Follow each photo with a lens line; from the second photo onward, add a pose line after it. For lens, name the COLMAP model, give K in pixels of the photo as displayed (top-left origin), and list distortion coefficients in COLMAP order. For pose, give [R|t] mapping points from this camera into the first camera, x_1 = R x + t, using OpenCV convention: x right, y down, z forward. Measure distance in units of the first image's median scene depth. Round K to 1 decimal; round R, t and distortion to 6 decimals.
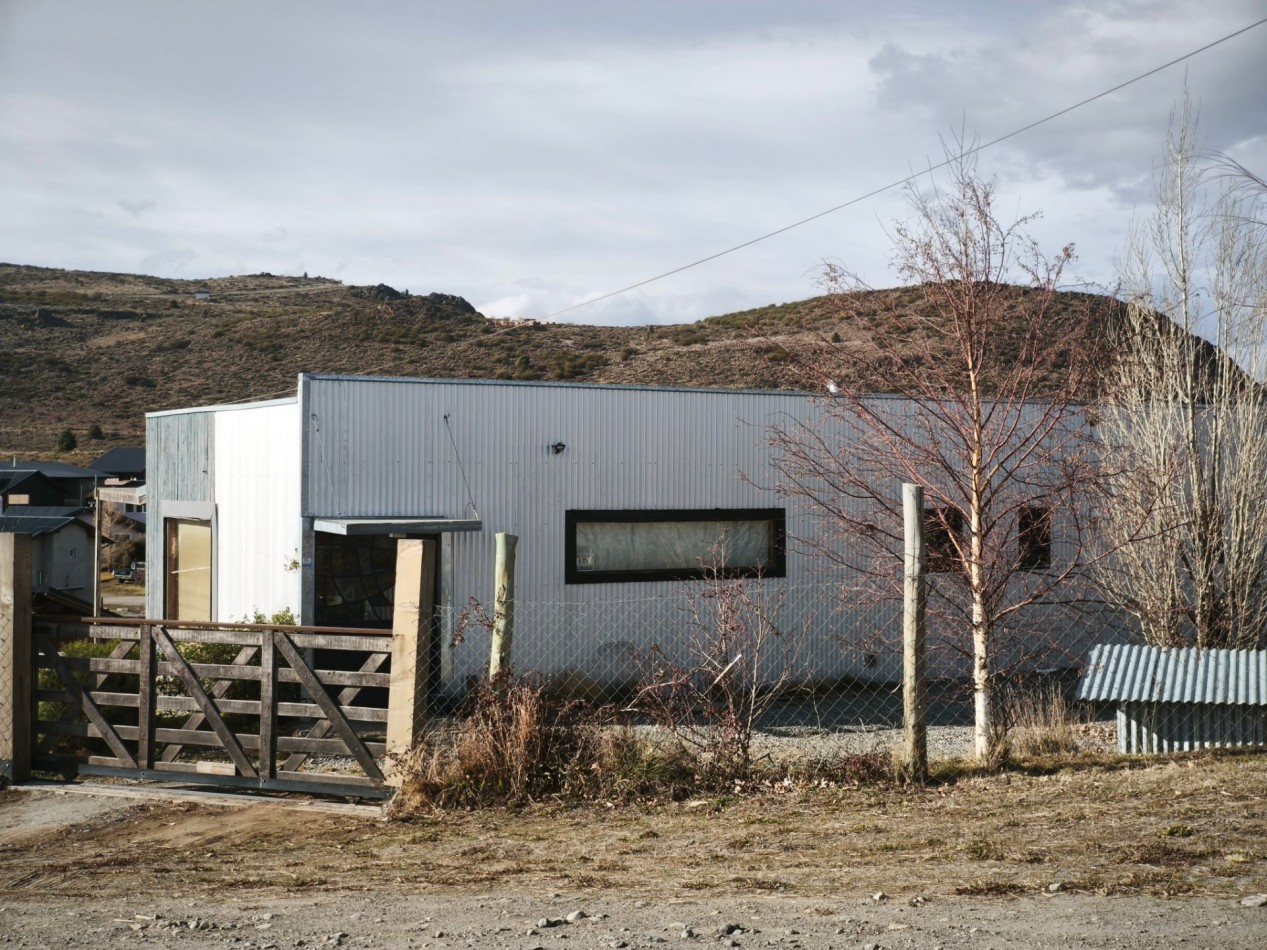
lens RADIAL K [[1766.3, 0, 658.0], [0, 1766.3, 474.3], [0, 0, 1]] dist [0.044311, -0.035891]
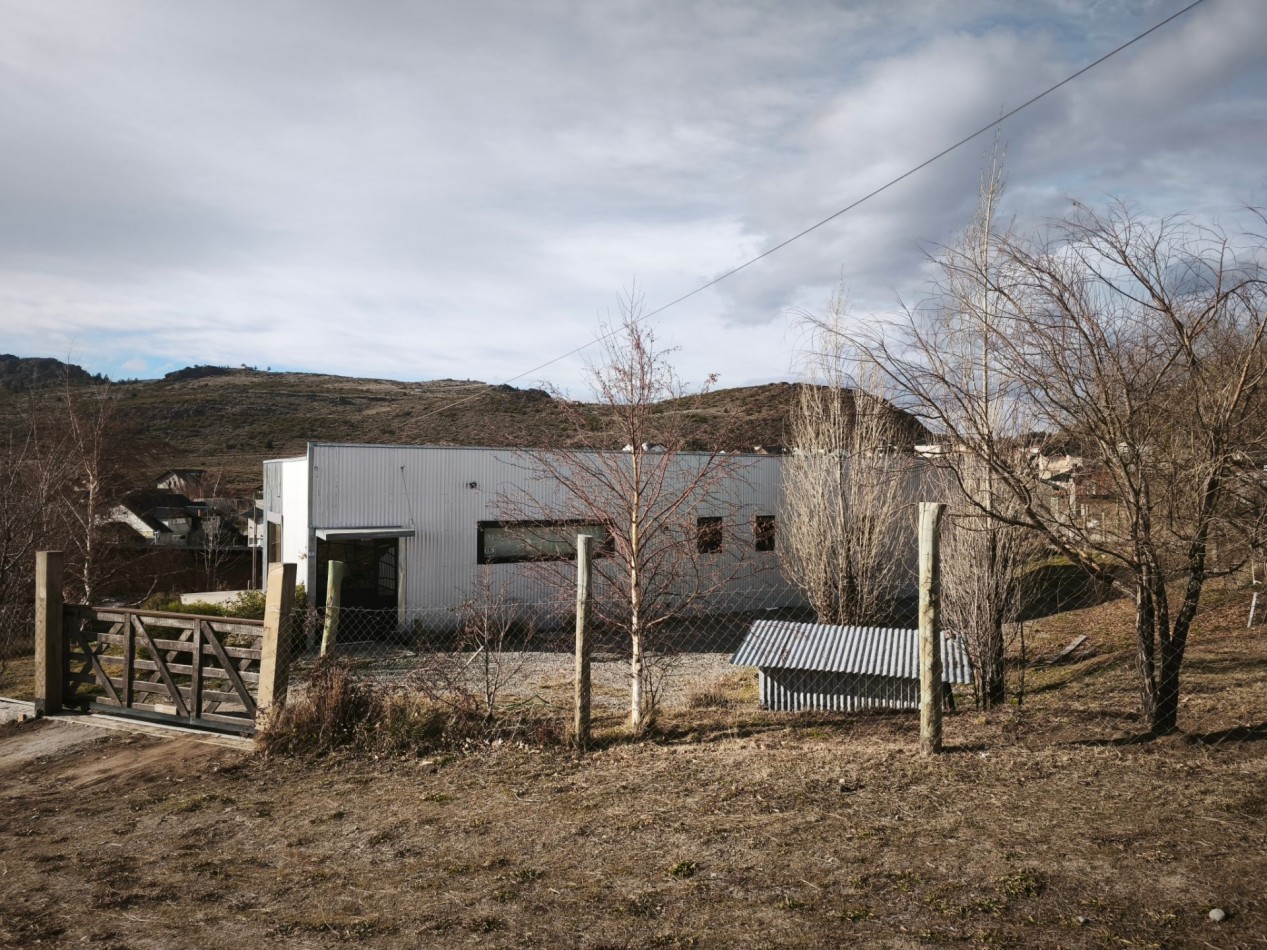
lens RADIAL K [[839.9, 0, 630.4], [0, 839.9, 491.1], [0, 0, 1]] dist [0.053937, -0.001248]
pose [[0.999713, 0.002049, -0.023889, 0.105630], [-0.001570, 0.999798, 0.020061, -0.023474], [0.023925, -0.020018, 0.999513, 0.173767]]
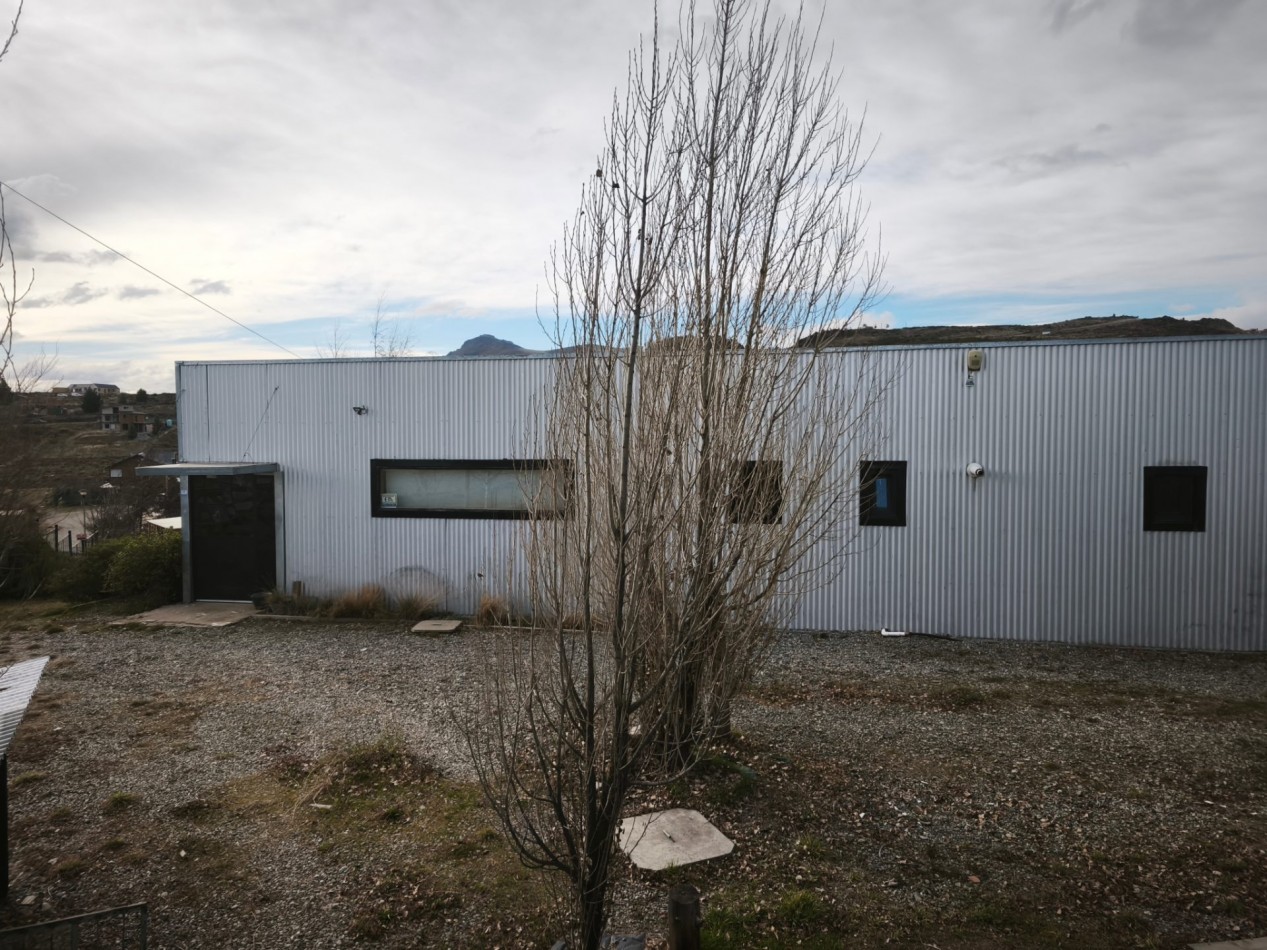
lens RADIAL K [[837.5, 0, 631.1], [0, 837.5, 471.1], [0, 0, 1]] dist [0.049018, 0.002044]
pose [[0.709041, 0.029804, -0.704537, 0.467687], [0.002604, 0.998989, 0.044881, 0.001967], [0.705162, -0.033657, 0.708247, 0.647730]]
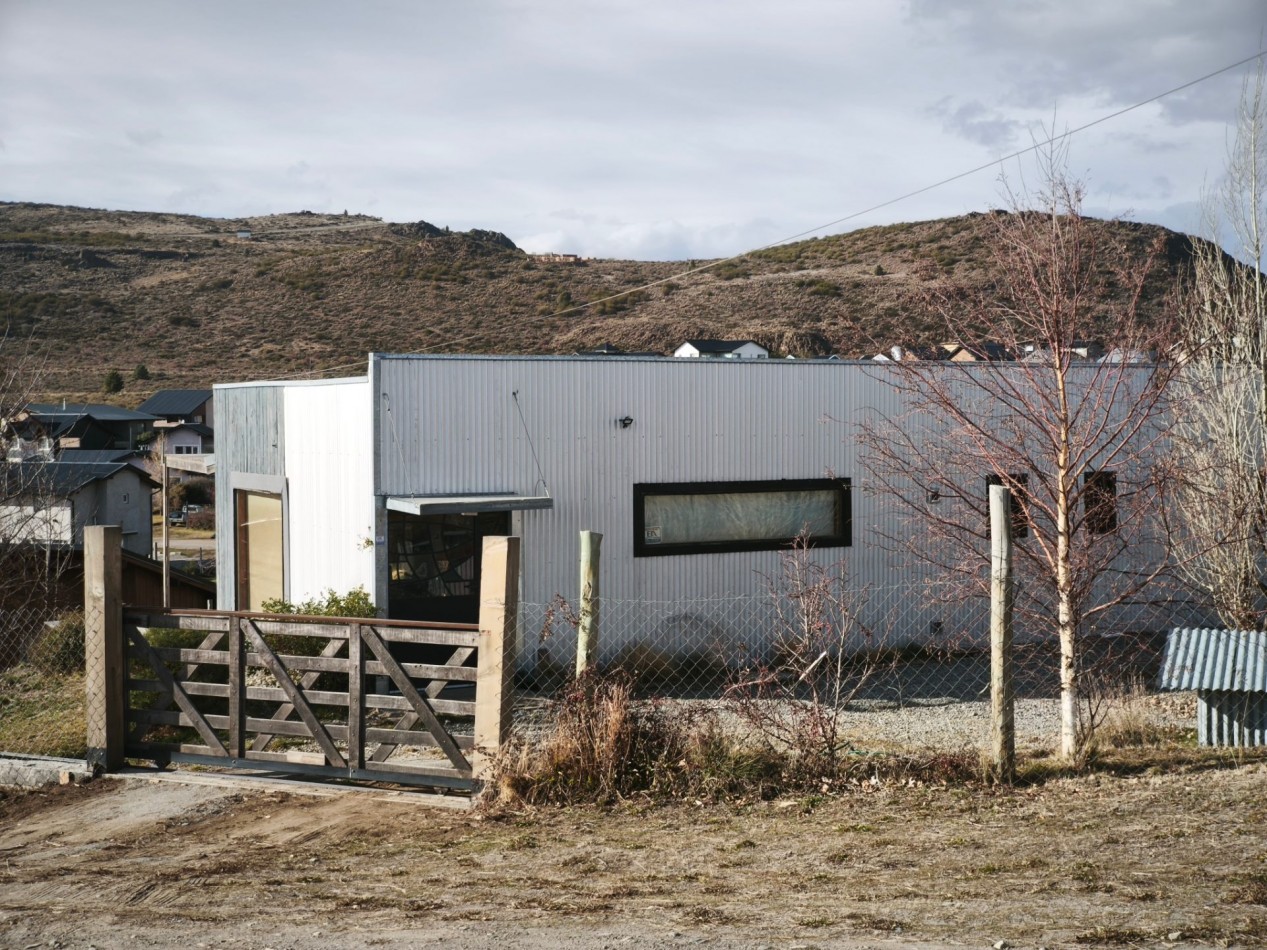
lens RADIAL K [[1769.3, 0, 647.4], [0, 1769.3, 479.5], [0, 0, 1]] dist [0.039015, 0.032153]
pose [[0.999574, -0.006748, -0.028399, -0.014440], [0.007939, 0.999085, 0.042029, -0.022440], [0.028090, -0.042237, 0.998713, -0.004177]]
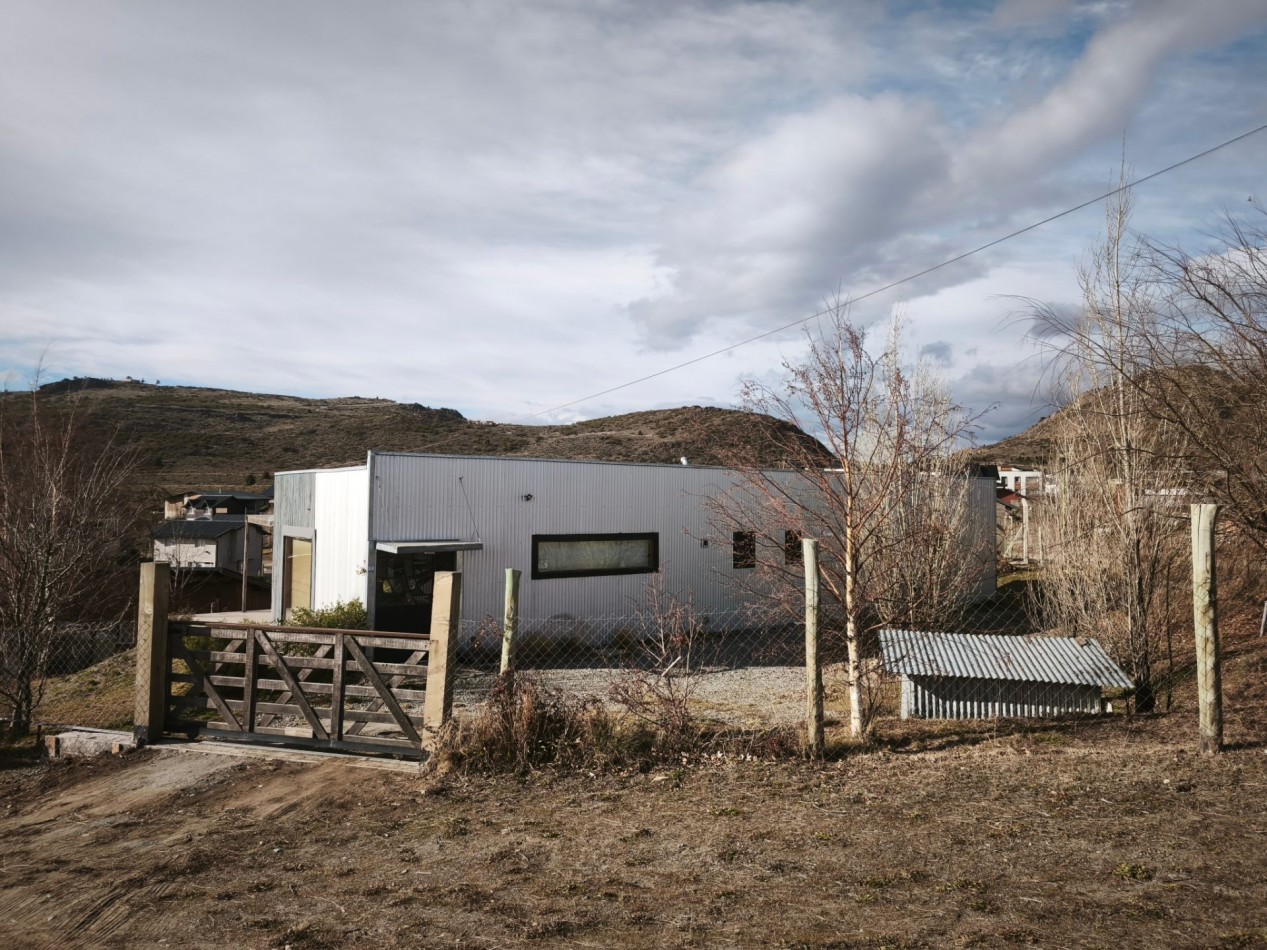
lens RADIAL K [[837.5, 0, 631.1], [0, 837.5, 471.1], [0, 0, 1]] dist [0.049018, 0.002044]
pose [[0.995232, 0.009834, 0.097039, -0.033823], [-0.006867, 0.999500, -0.030867, -0.014520], [-0.097294, 0.030053, 0.994802, 0.186600]]
